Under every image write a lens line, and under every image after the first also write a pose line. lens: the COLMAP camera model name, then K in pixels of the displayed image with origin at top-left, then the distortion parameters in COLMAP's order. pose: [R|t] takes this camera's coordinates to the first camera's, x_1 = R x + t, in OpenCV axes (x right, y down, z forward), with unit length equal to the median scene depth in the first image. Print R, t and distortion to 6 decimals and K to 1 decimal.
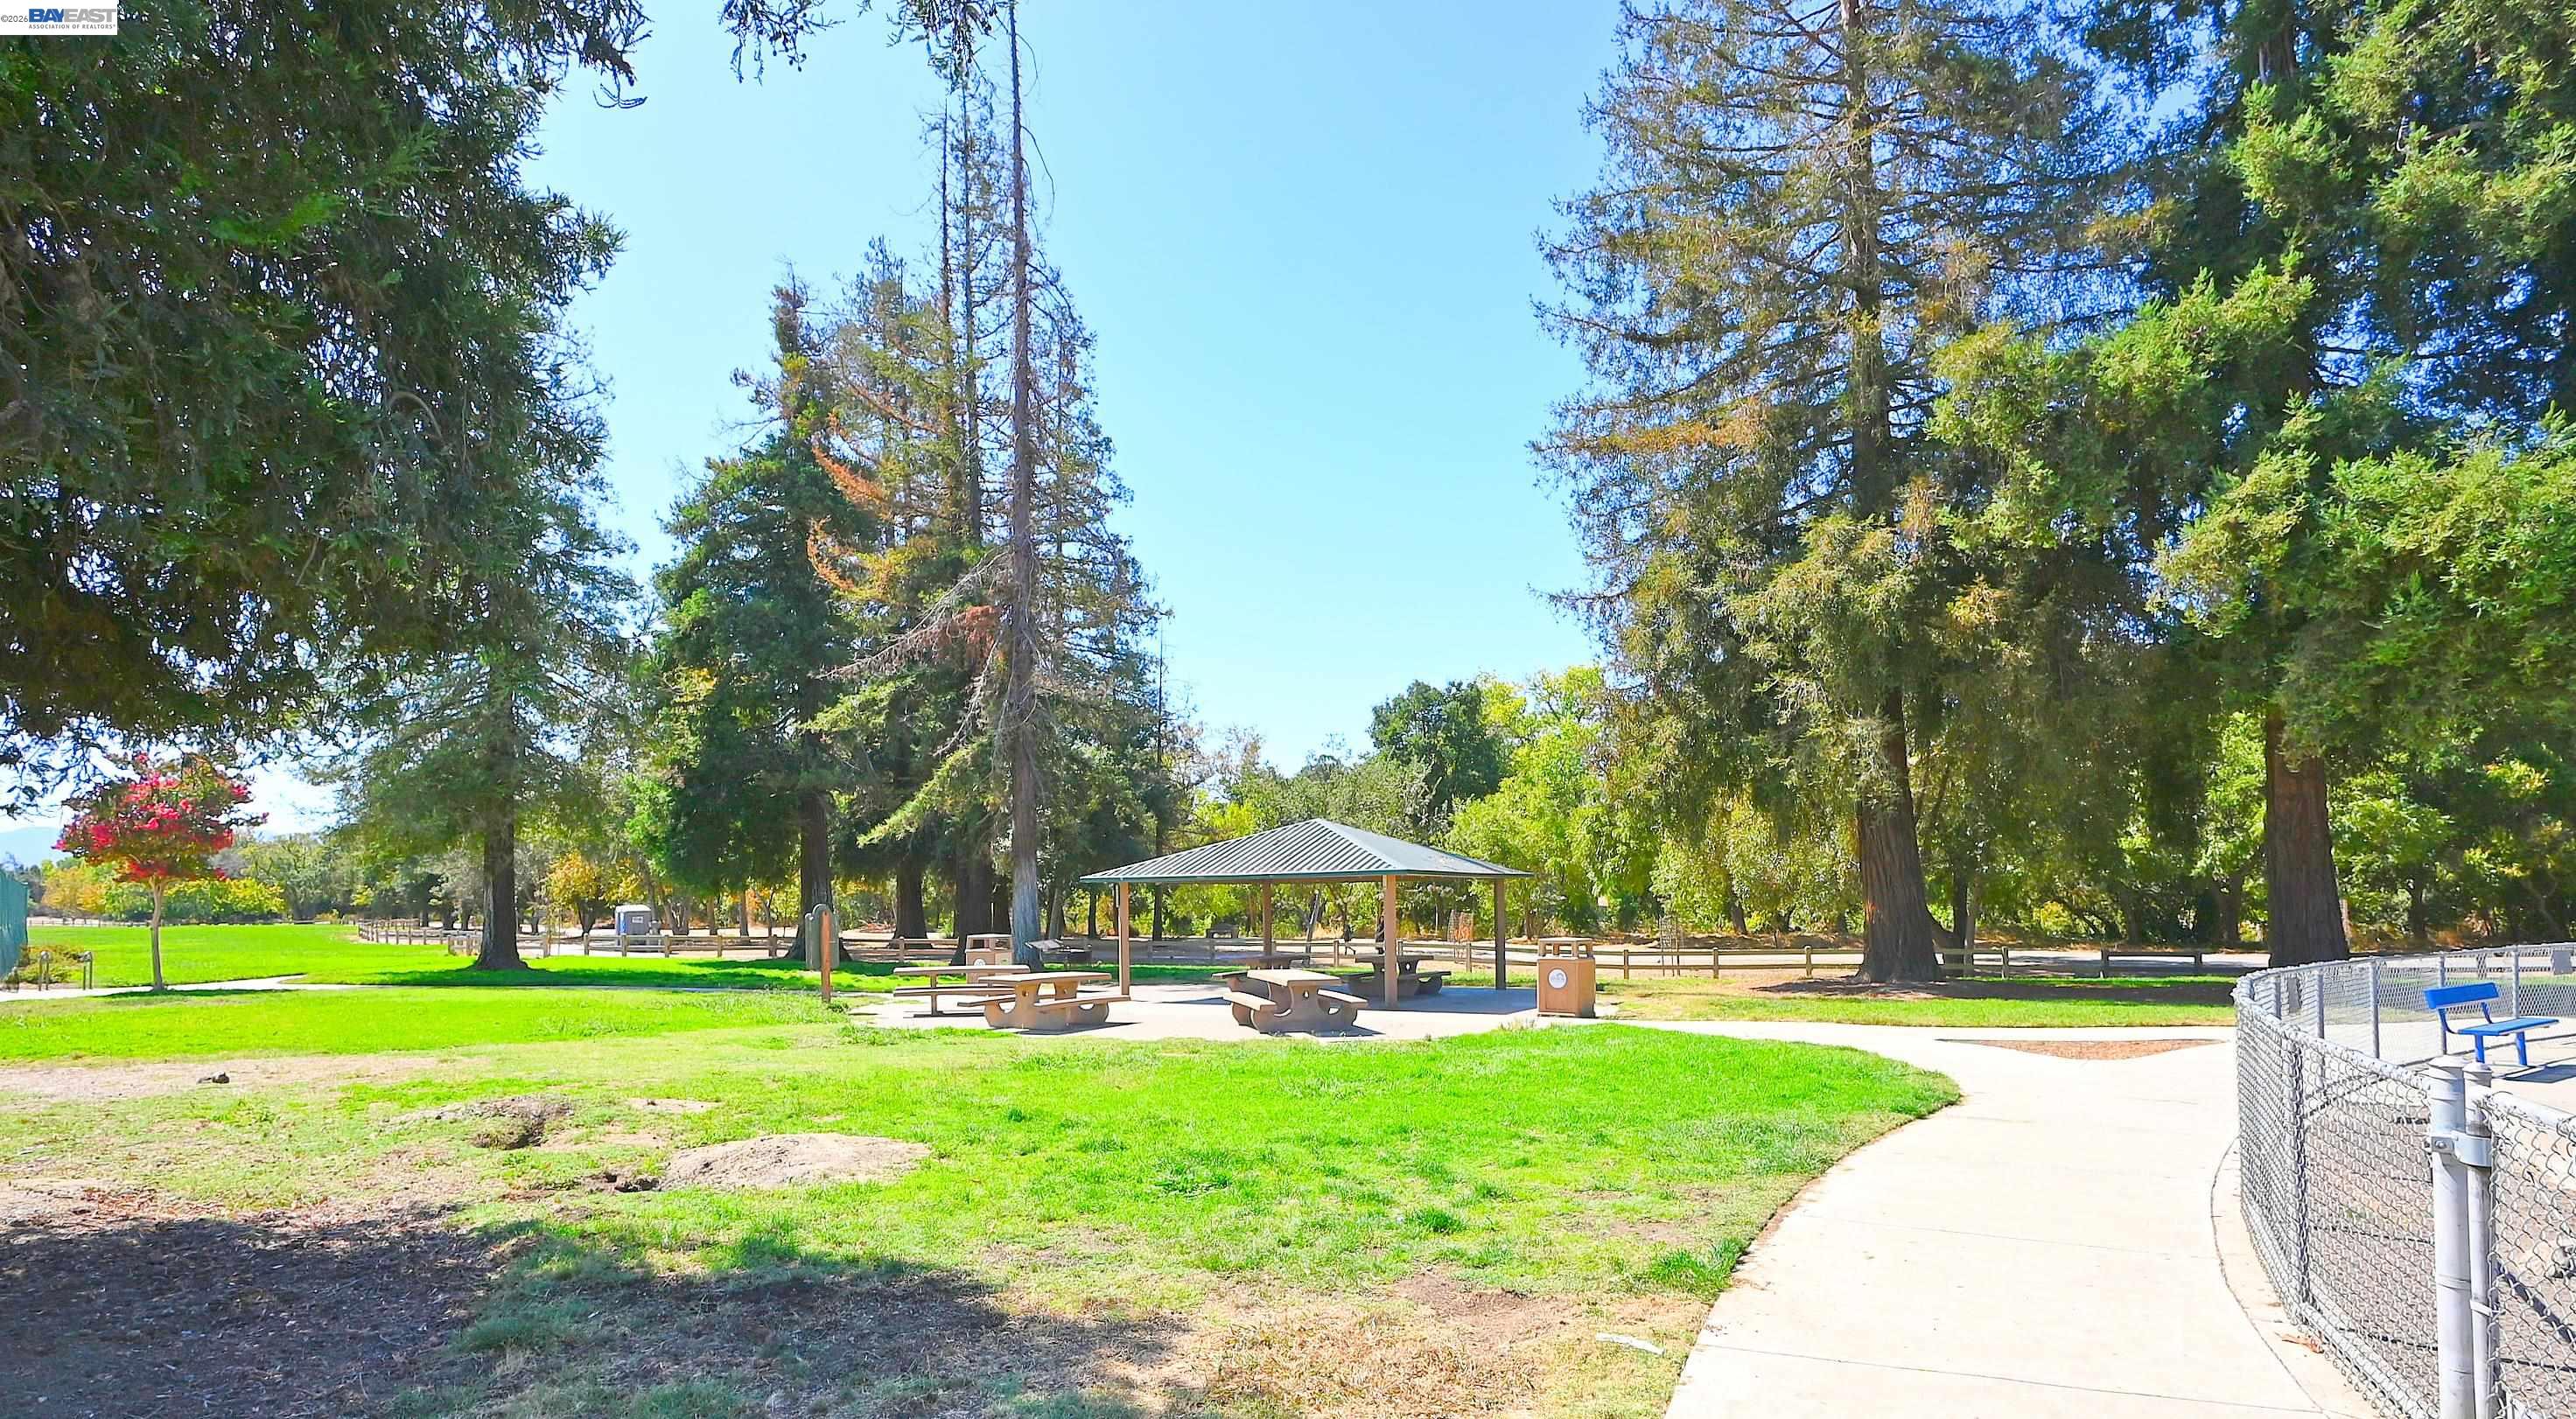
lens RADIAL K [[1318.2, 0, 1288.0], [0, 1318.2, 709.5], [0, 0, 1]] dist [0.000808, 0.000291]
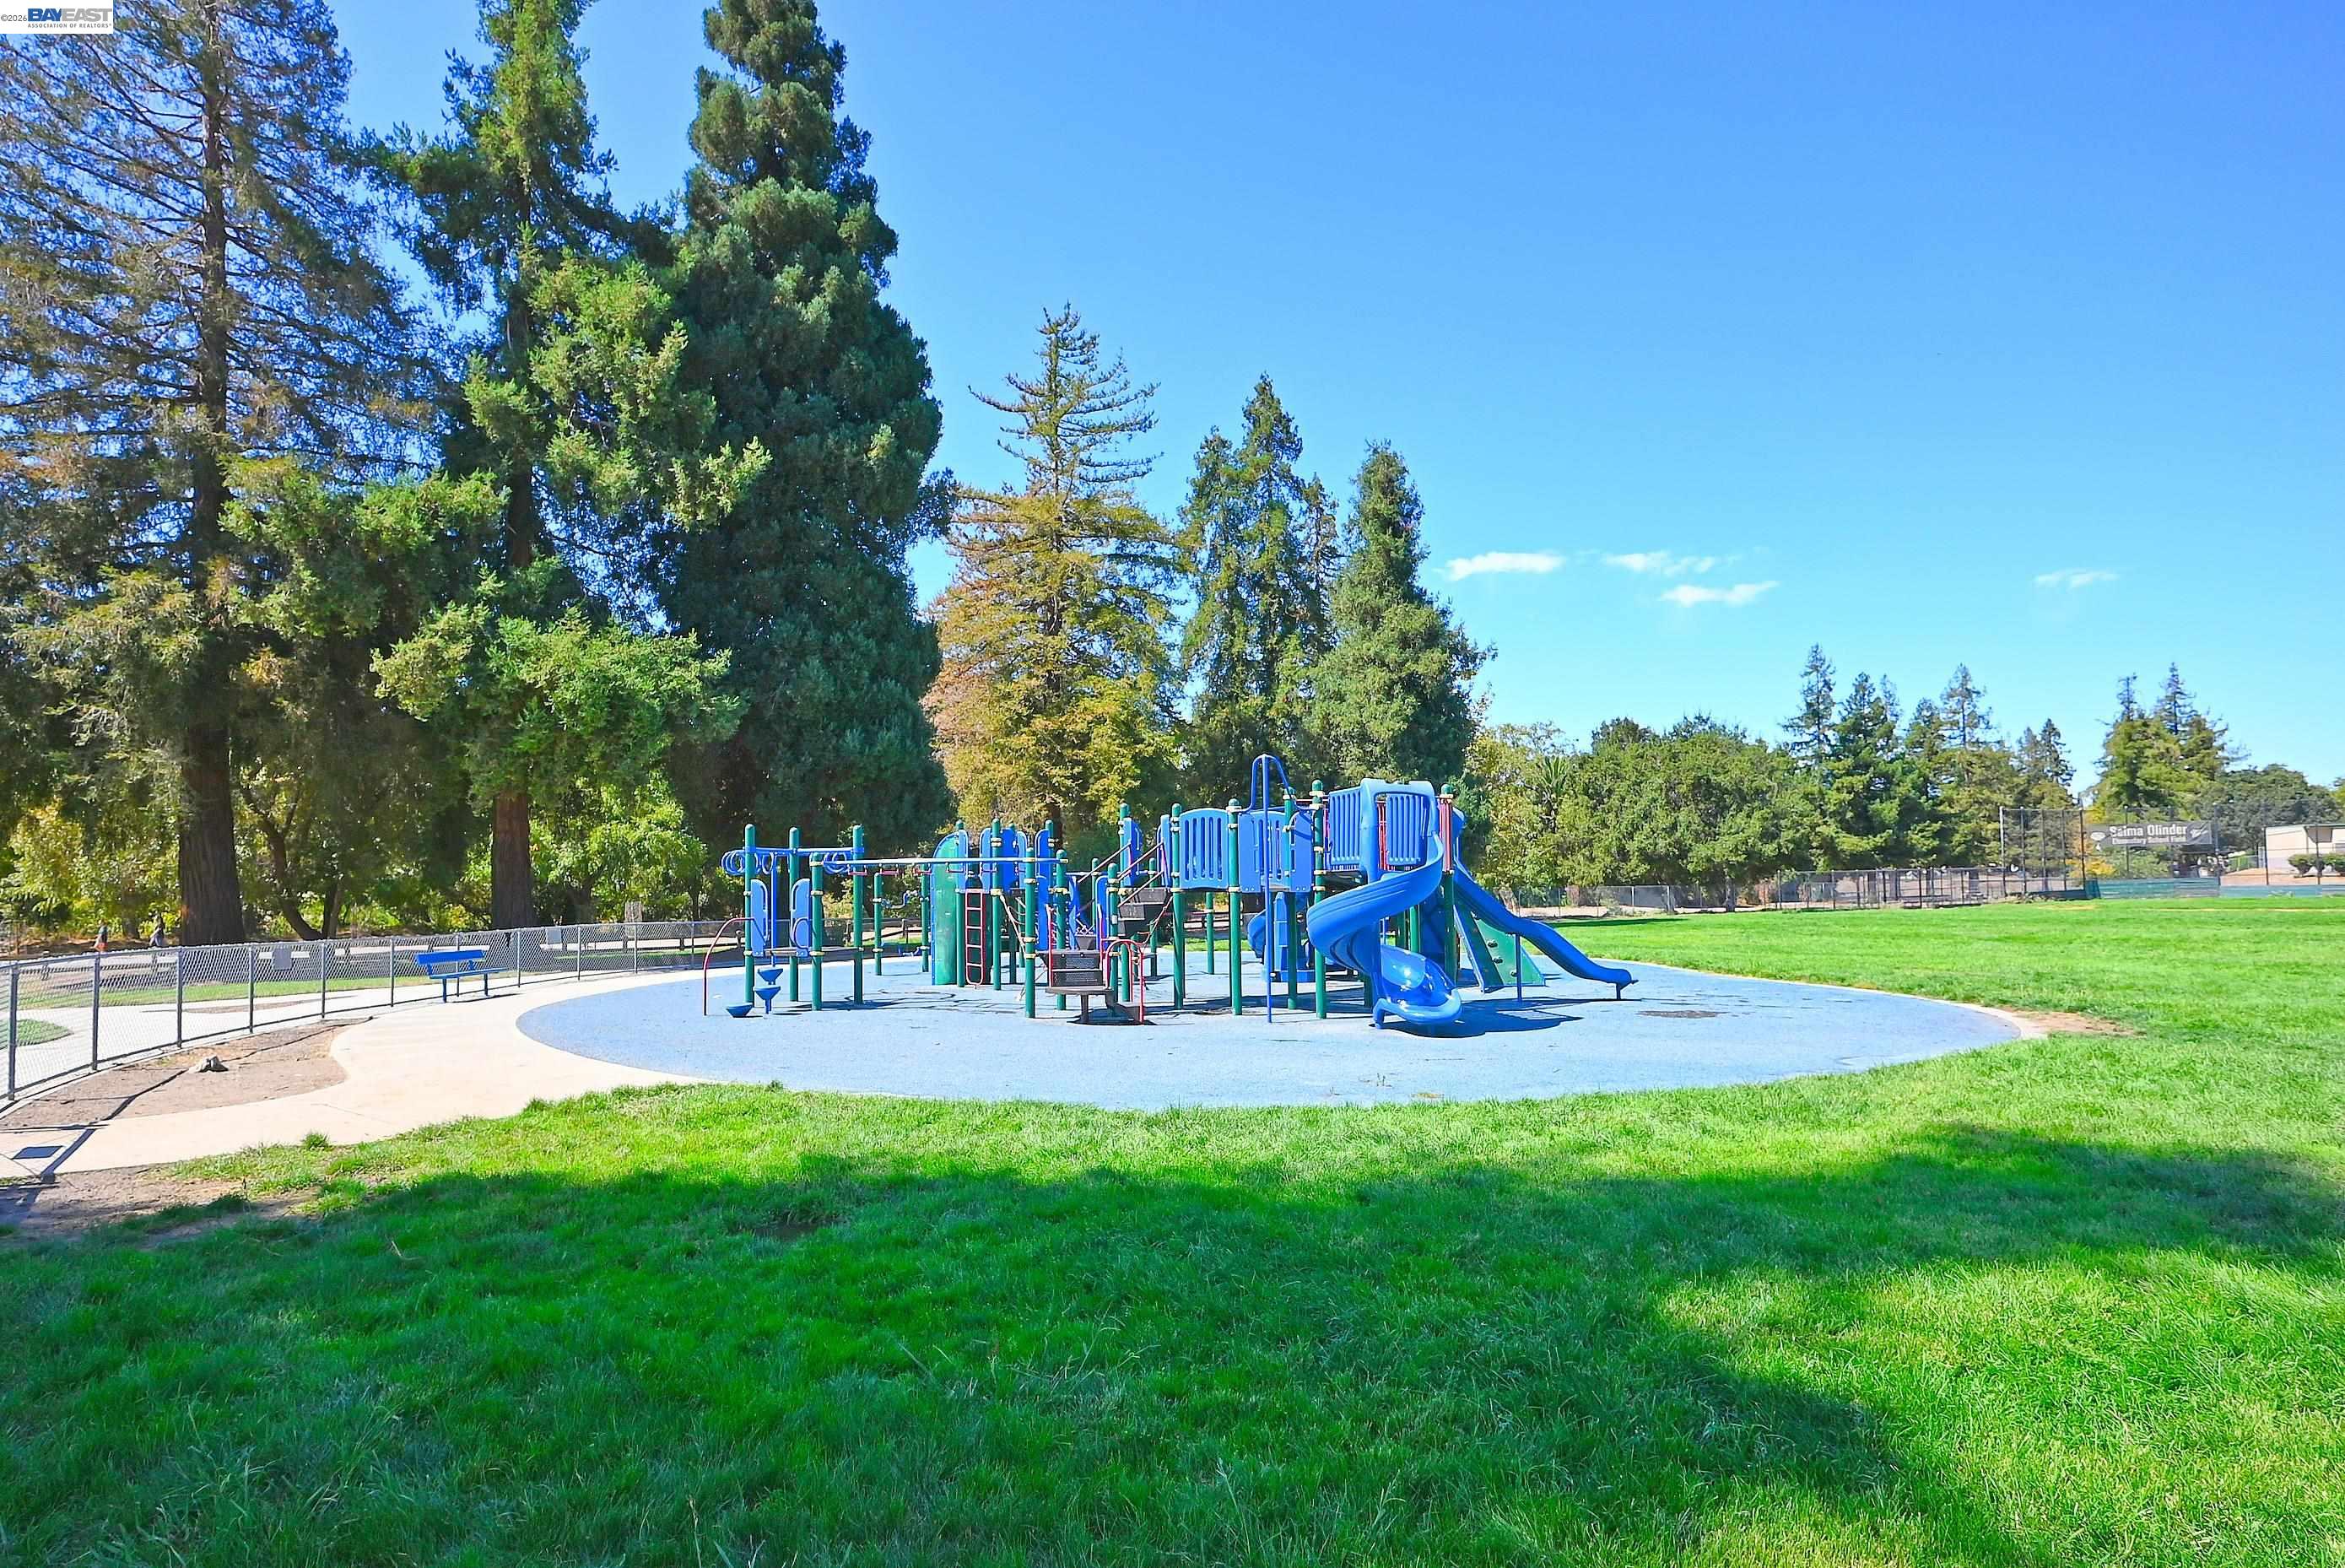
lens RADIAL K [[1278.0, 0, 1170.9], [0, 1278.0, 820.5], [0, 0, 1]] dist [0.000162, 0.000139]
pose [[0.581132, 0.048889, 0.812340, 0.045367], [-0.112760, 0.993403, 0.020880, -0.062847], [-0.805960, -0.103734, 0.582811, -0.449465]]
